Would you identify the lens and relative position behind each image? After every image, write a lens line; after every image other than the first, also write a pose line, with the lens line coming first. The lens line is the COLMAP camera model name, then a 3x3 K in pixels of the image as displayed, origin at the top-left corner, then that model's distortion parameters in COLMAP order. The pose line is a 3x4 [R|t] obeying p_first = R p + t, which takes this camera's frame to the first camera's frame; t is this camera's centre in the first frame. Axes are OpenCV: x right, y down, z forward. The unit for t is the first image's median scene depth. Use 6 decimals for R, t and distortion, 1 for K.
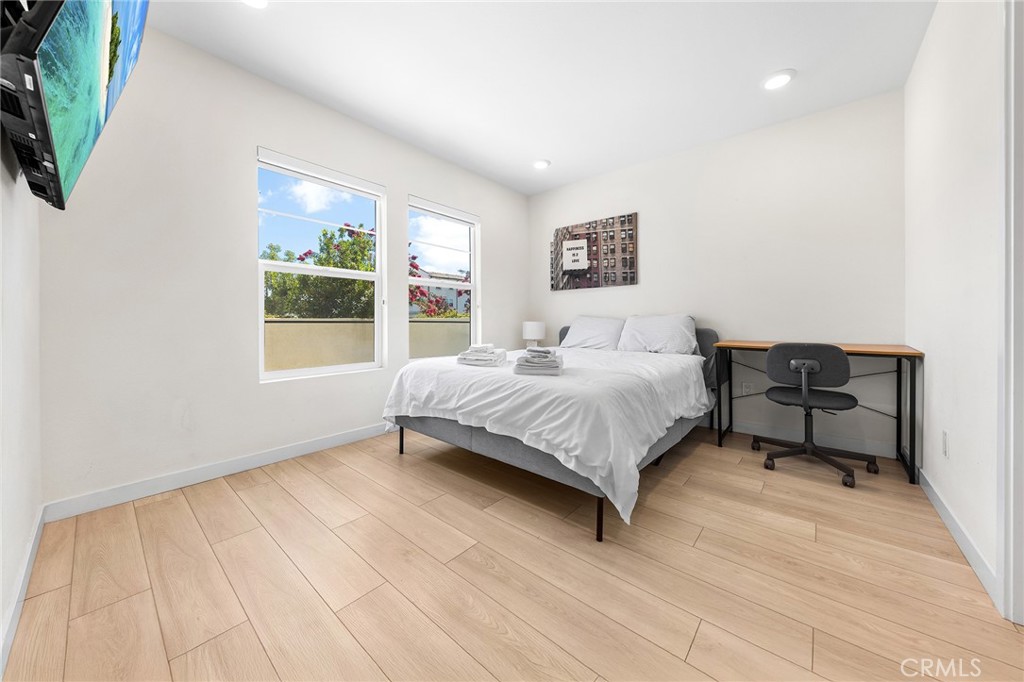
lens RADIAL K [[354.5, 0, 518.0], [0, 354.5, 331.4], [0, 0, 1]] dist [-0.012468, -0.000661]
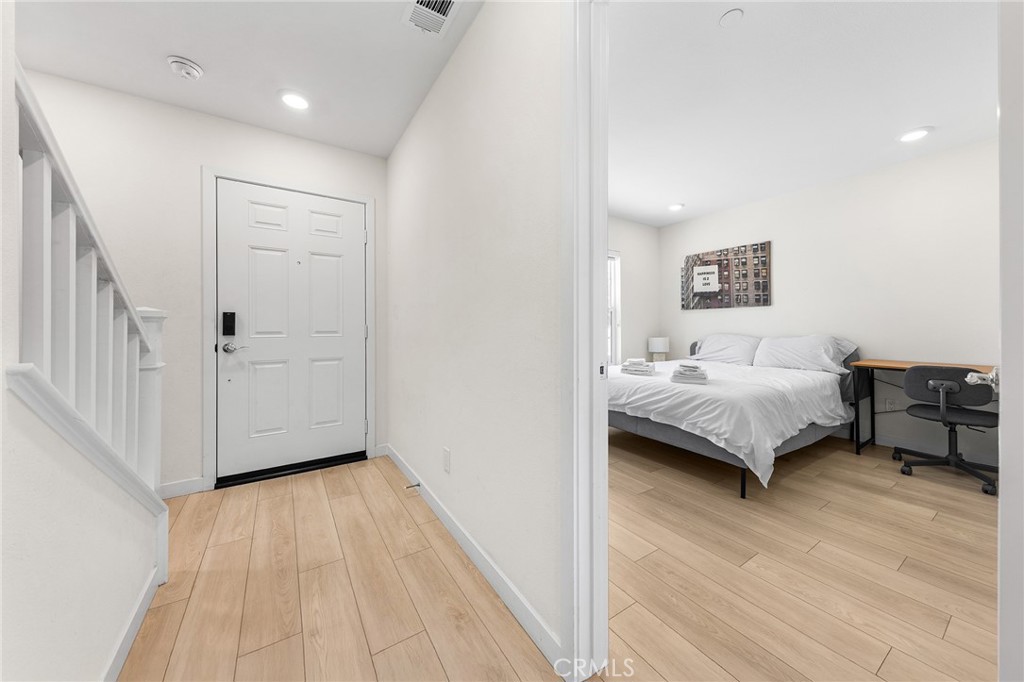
lens RADIAL K [[354.5, 0, 504.1], [0, 354.5, 331.3], [0, 0, 1]] dist [-0.012468, -0.000661]
pose [[0.949350, 0.001564, -0.314218, -0.177644], [-0.005945, 0.999898, -0.012987, -0.054180], [0.314166, 0.014197, 0.949262, -0.497527]]
